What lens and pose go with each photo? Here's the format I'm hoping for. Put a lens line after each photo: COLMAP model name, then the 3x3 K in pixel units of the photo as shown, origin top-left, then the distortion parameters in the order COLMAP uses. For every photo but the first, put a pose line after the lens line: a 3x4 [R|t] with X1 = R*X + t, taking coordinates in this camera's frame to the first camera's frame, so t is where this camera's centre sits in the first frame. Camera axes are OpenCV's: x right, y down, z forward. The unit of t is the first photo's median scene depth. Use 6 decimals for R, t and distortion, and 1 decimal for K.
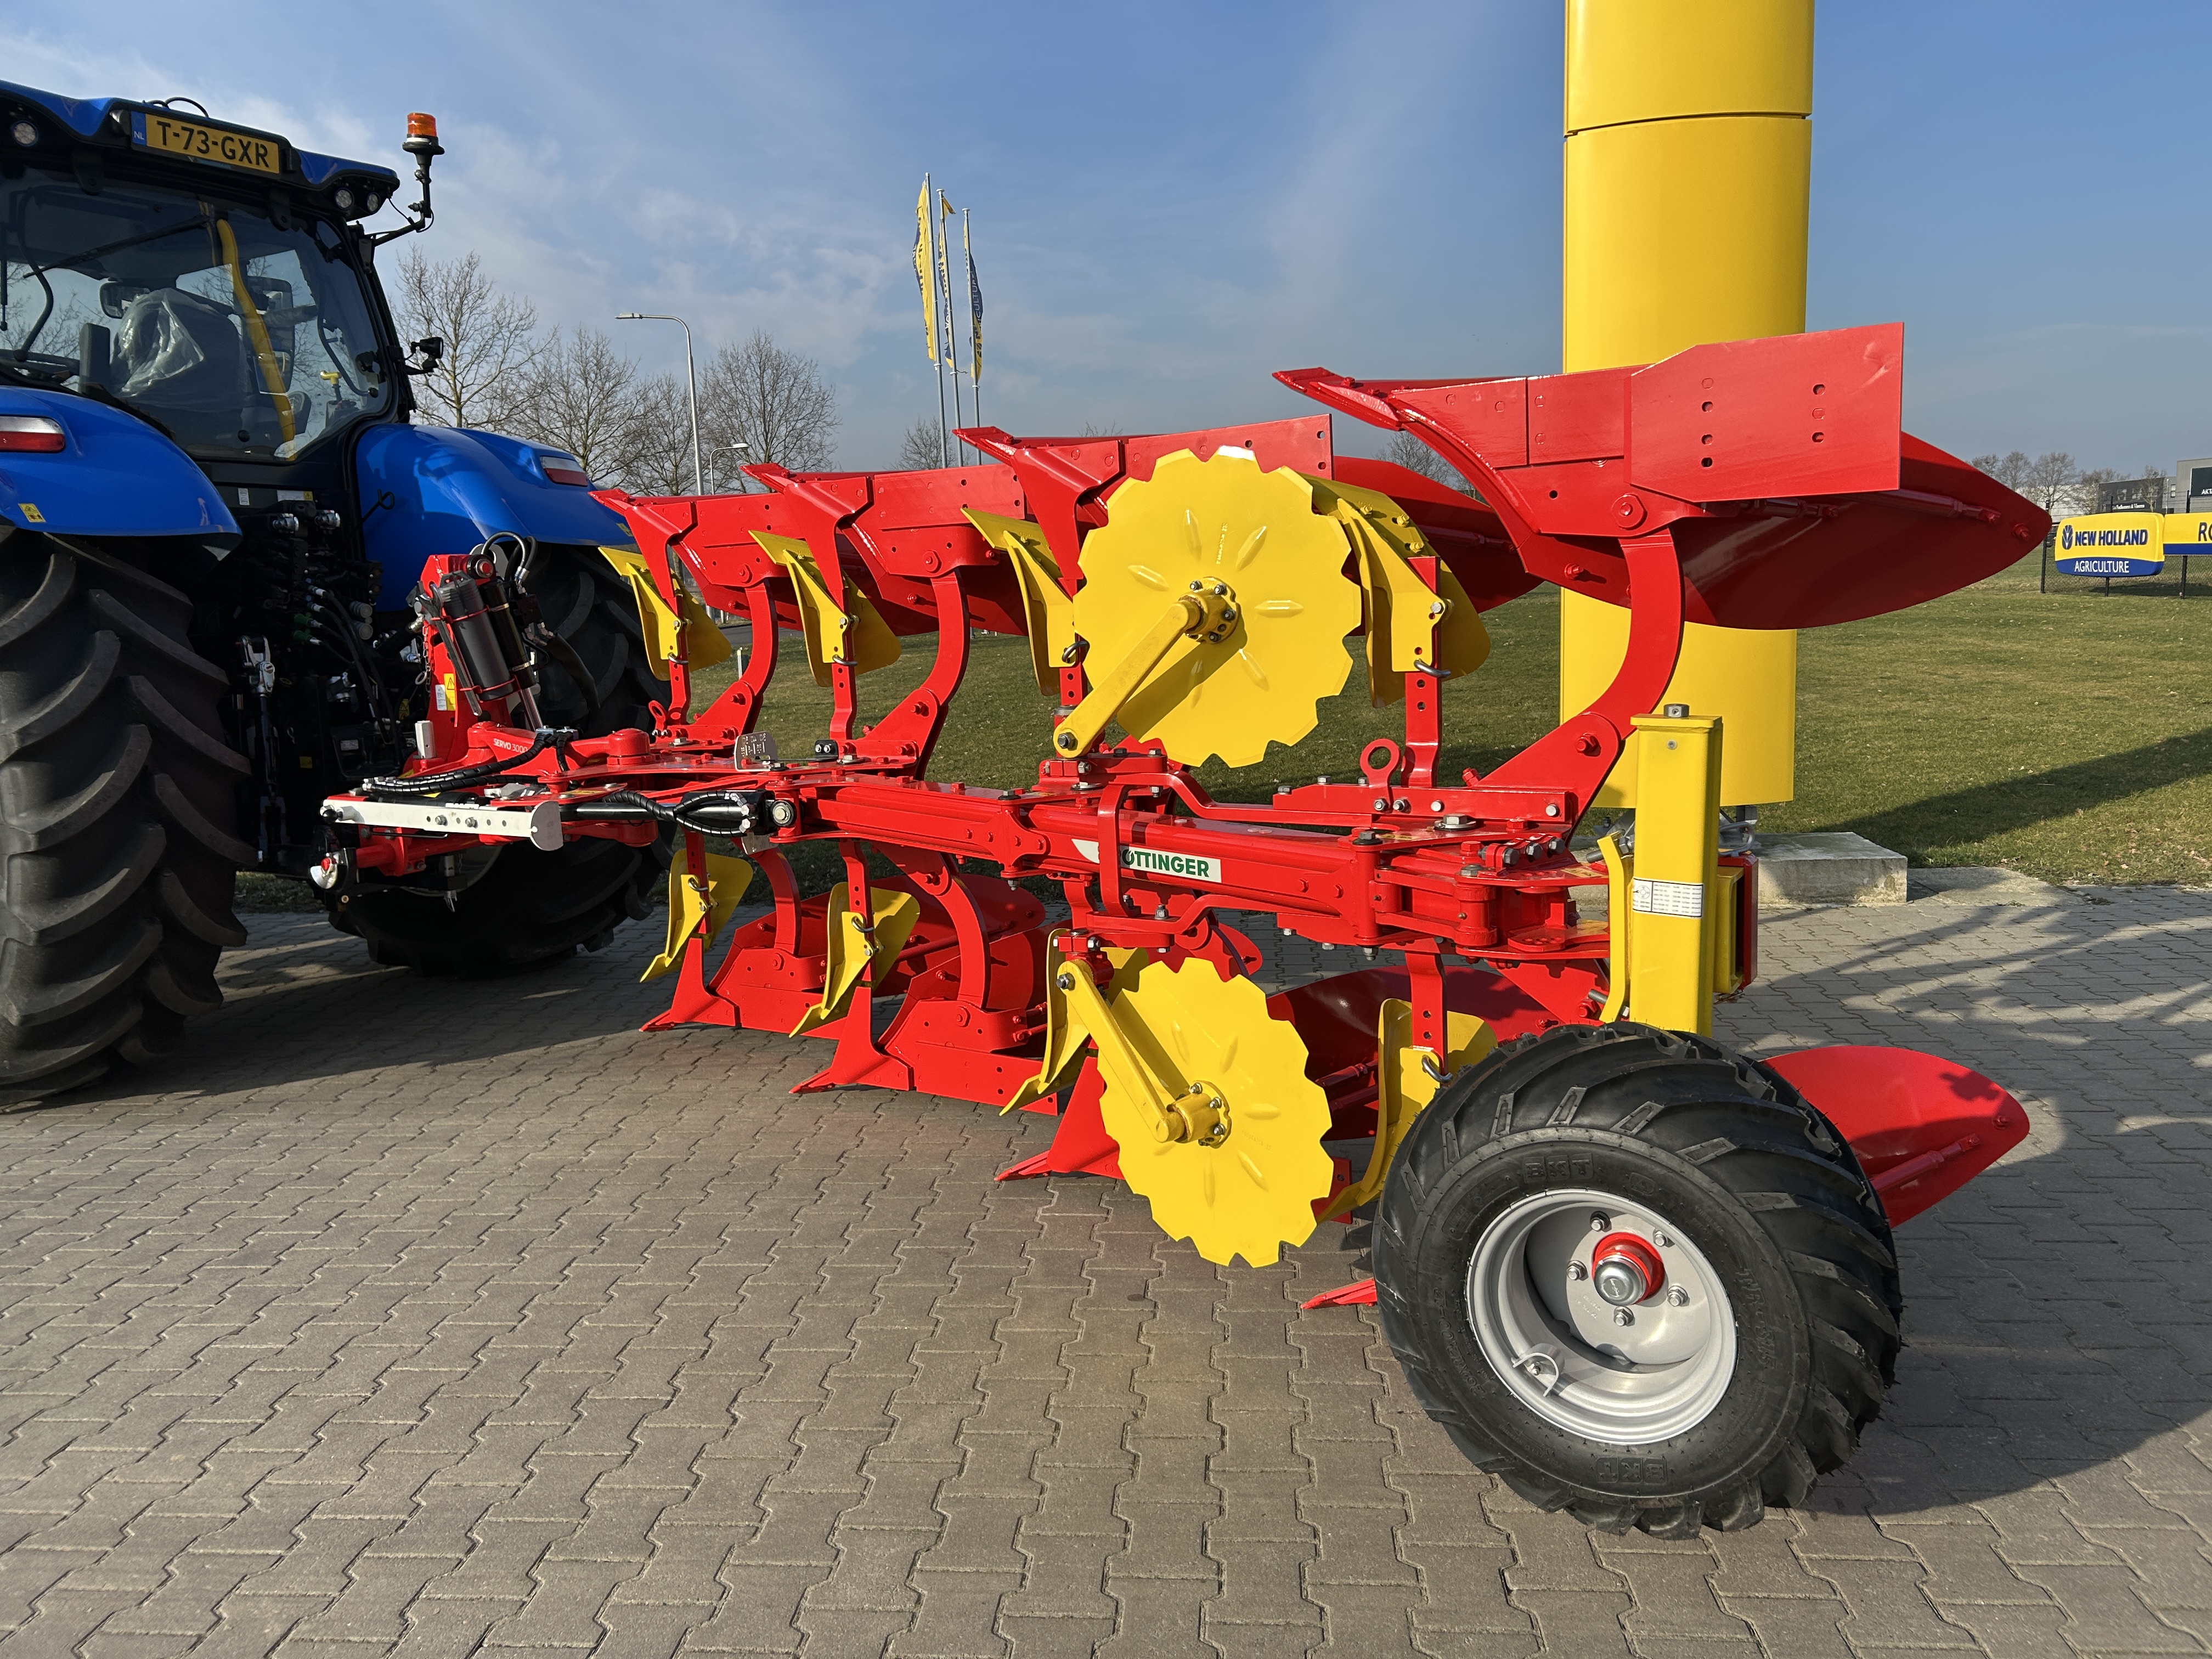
lens RADIAL K [[1656.8, 0, 1099.2], [0, 1656.8, 839.6], [0, 0, 1]] dist [0.049463, -0.055640]
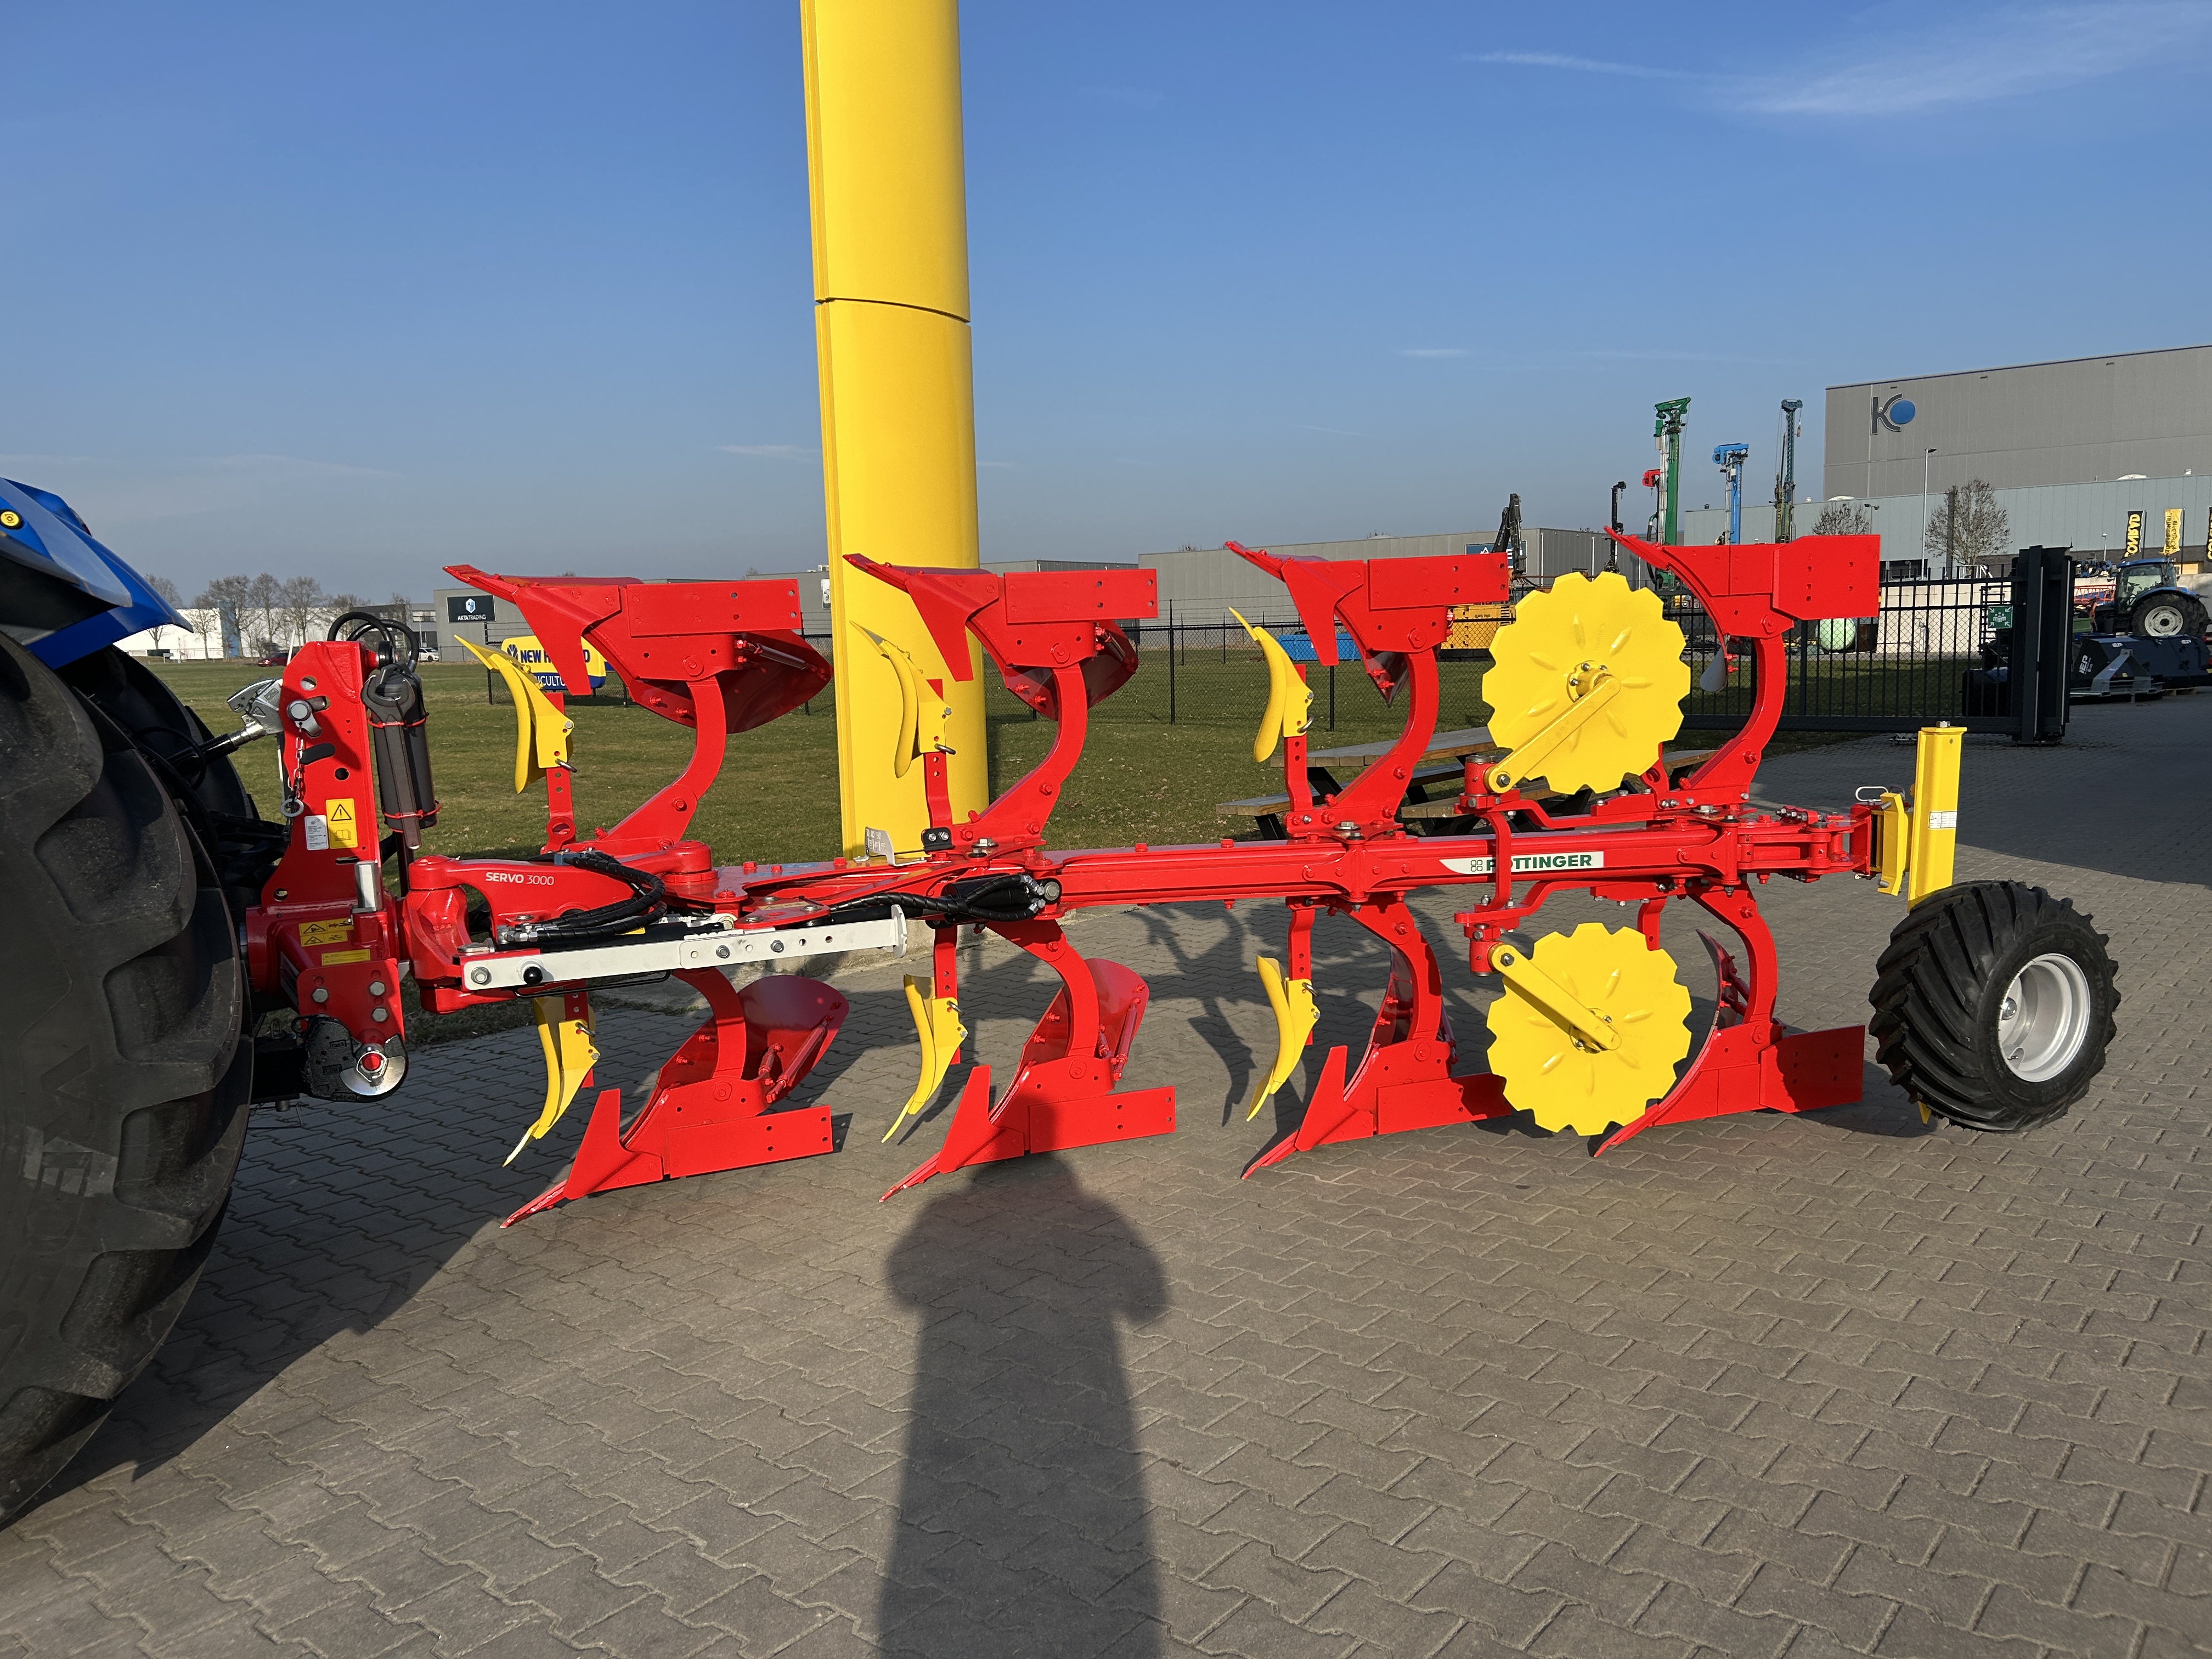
lens RADIAL K [[1645.6, 0, 1090.0], [0, 1645.6, 874.2], [0, 0, 1]] dist [0.064000, -0.076554]
pose [[0.568971, -0.097049, 0.816611, -0.796502], [0.136129, 0.990427, 0.022859, -0.036341], [-0.811013, 0.098158, 0.576735, 0.301315]]
